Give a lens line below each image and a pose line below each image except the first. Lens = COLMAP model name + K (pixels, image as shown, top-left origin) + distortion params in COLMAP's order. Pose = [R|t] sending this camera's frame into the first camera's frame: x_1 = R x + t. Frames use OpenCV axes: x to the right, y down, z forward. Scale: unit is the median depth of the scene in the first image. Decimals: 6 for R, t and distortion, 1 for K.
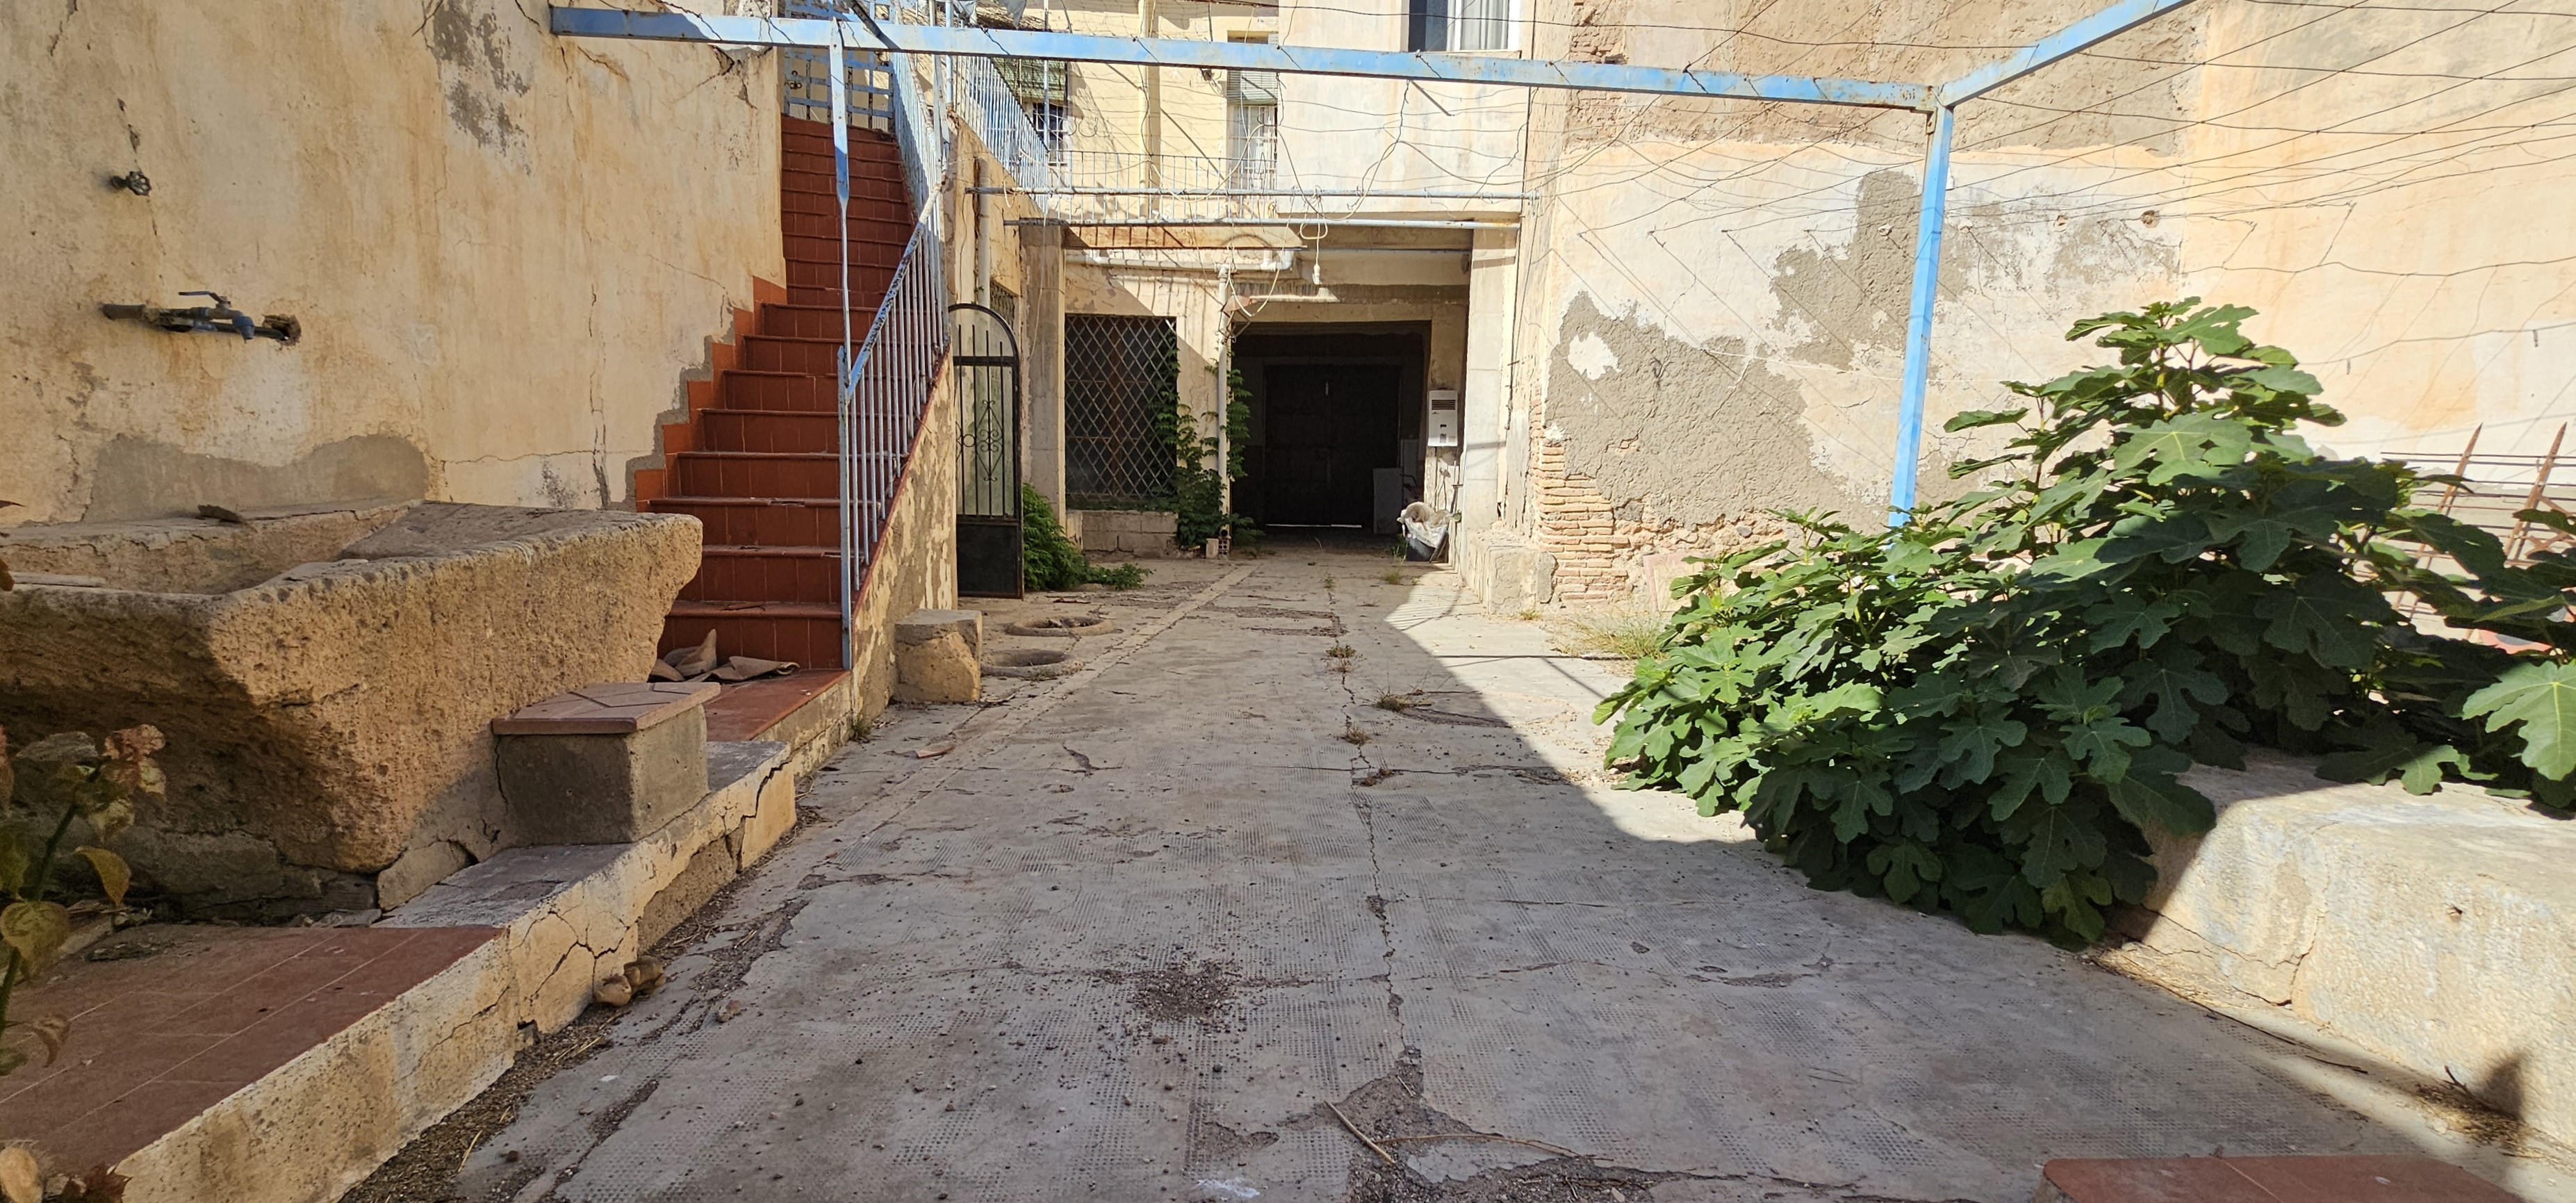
lens RADIAL K [[1049.4, 0, 1290.4], [0, 1049.4, 595.7], [0, 0, 1]] dist [-0.003338, 0.000897]
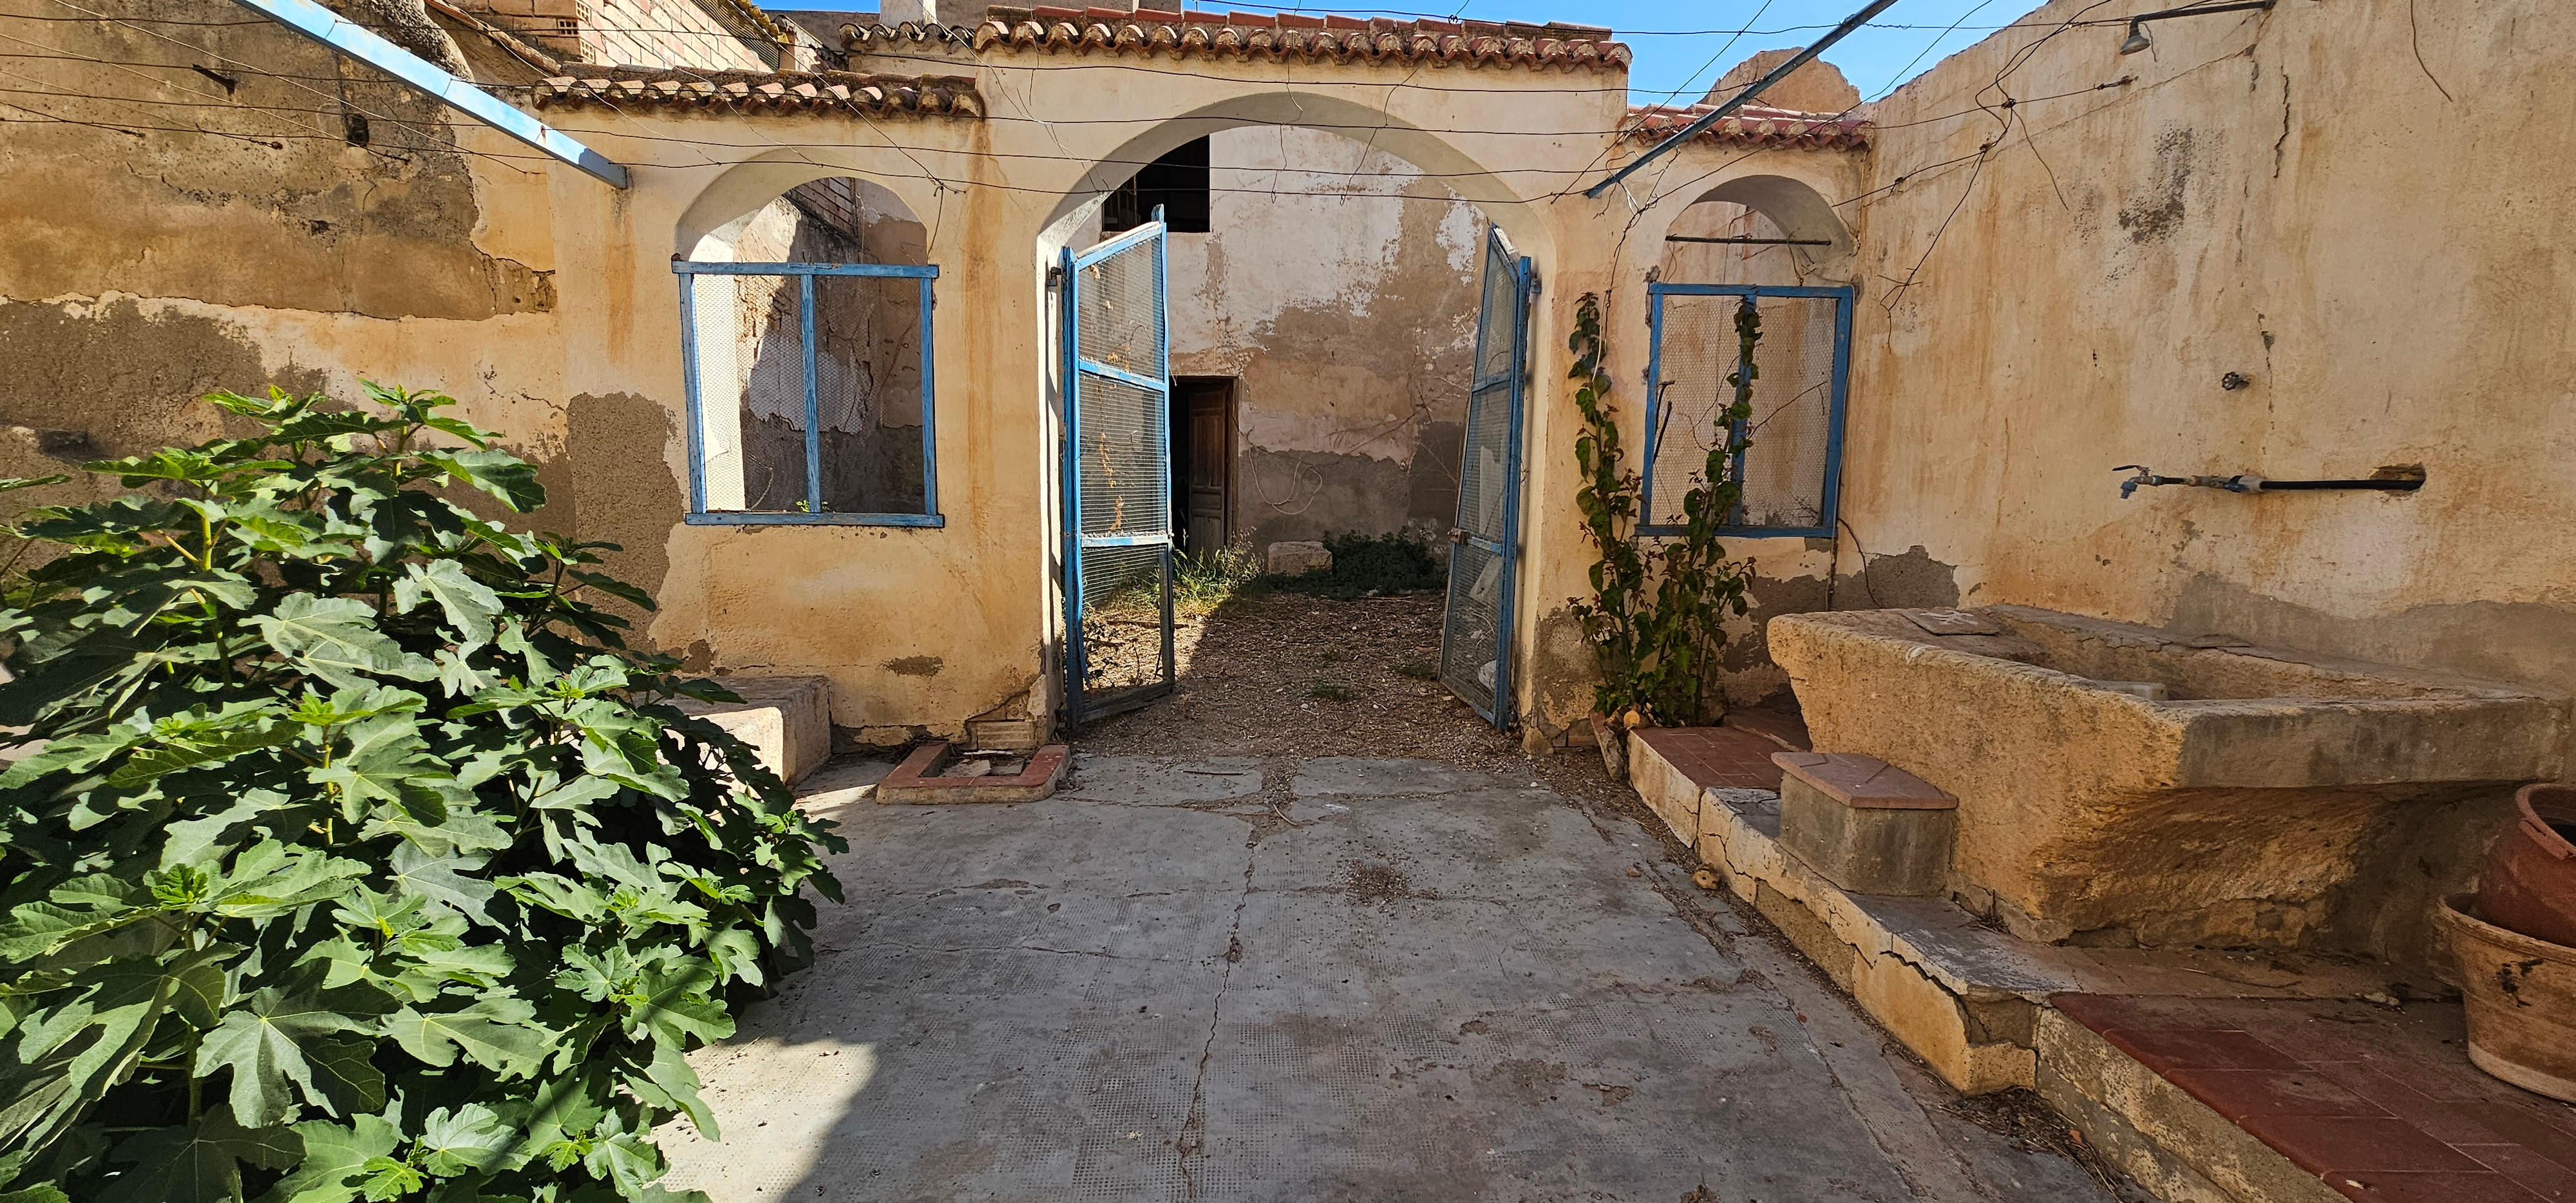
lens RADIAL K [[1049.3, 0, 1290.1], [0, 1049.3, 602.1], [0, 0, 1]] dist [-0.003338, 0.000897]
pose [[-0.999111, -0.034216, 0.024611, 0.006922], [-0.026568, 0.964577, 0.262460, -0.419541], [-0.032720, 0.261573, -0.964629, 2.240815]]
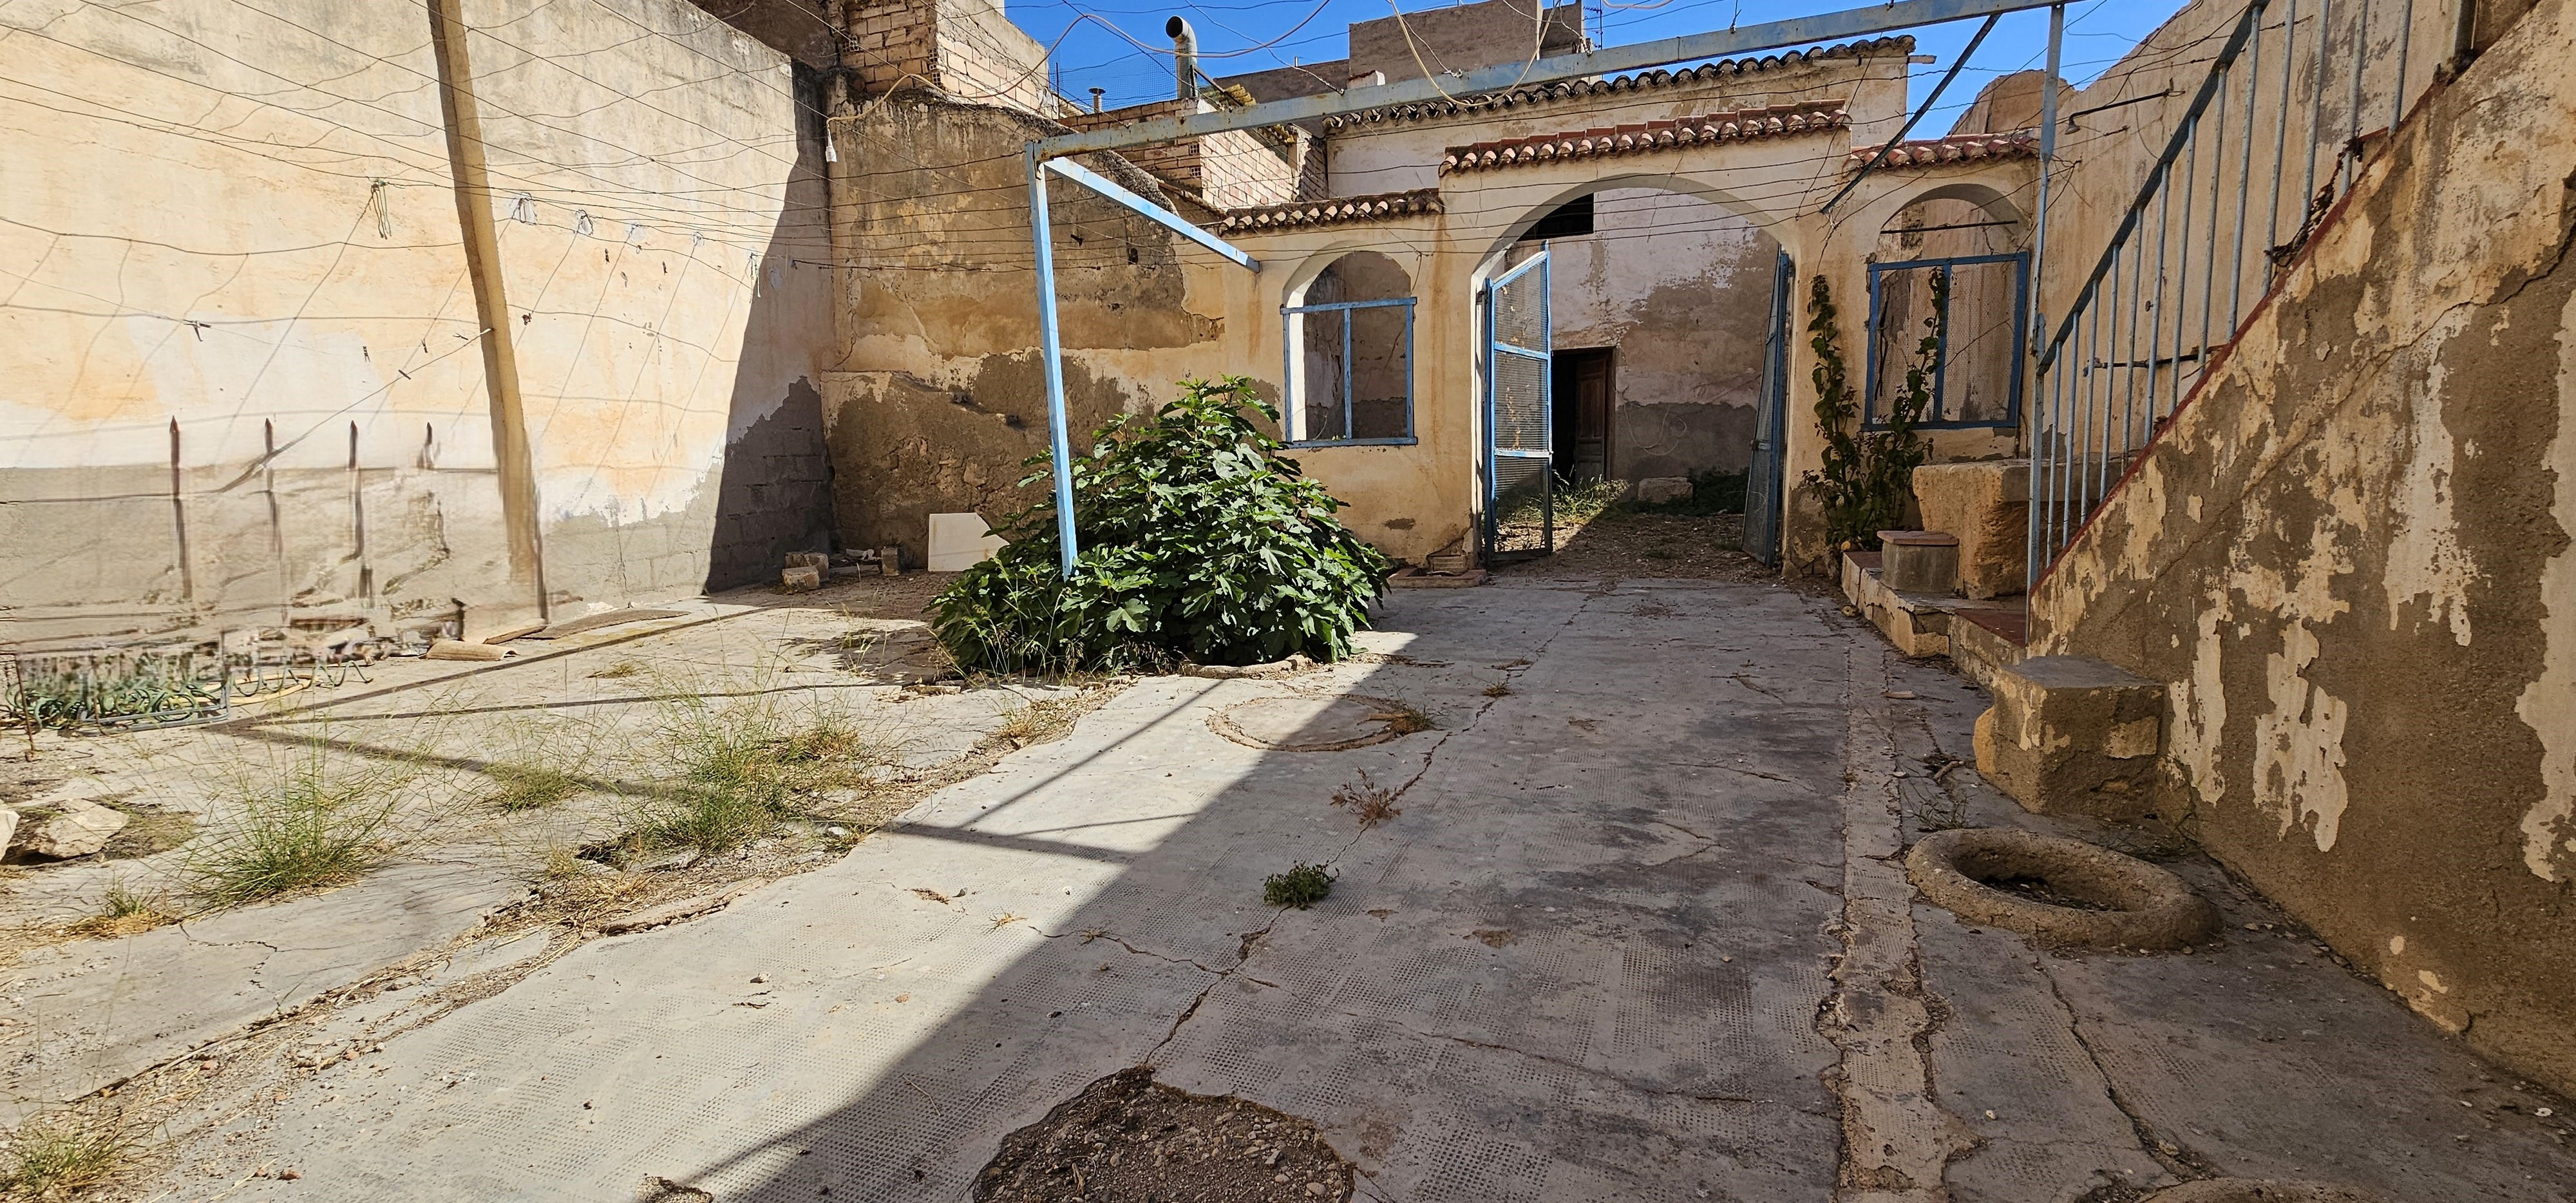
lens RADIAL K [[1049.3, 0, 1286.7], [0, 1049.3, 600.9], [0, 0, 1]] dist [-0.003338, 0.000897]
pose [[-0.918358, -0.047215, 0.392923, -0.291910], [0.066136, 0.960585, 0.270003, -0.493001], [-0.390184, 0.273946, -0.879039, 3.728044]]
